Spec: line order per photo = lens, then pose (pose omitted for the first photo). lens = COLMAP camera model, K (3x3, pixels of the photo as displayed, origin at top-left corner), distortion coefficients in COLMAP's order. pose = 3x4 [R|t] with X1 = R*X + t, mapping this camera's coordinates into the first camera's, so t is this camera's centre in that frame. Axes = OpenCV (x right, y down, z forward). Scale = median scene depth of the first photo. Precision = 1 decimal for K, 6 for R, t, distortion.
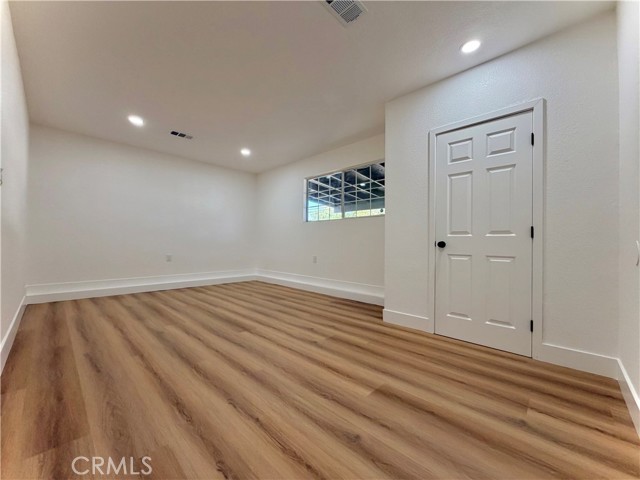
lens RADIAL K [[256.3, 0, 319.5], [0, 256.3, 239.9], [0, 0, 1]] dist [0.000479, -0.000400]
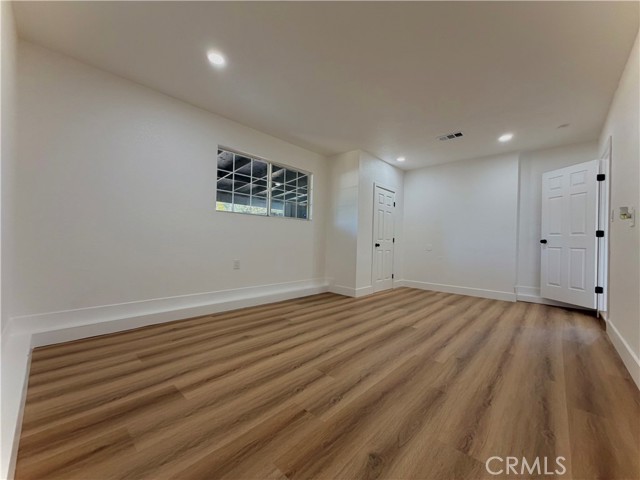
lens RADIAL K [[256.3, 0, 318.8], [0, 256.3, 237.8], [0, 0, 1]] dist [0.000479, -0.000400]
pose [[-0.015237, 0.005008, 0.999871, -1.409299], [-0.033778, 0.999414, -0.005520, -0.009664], [-0.999313, -0.033857, -0.015059, 1.447688]]
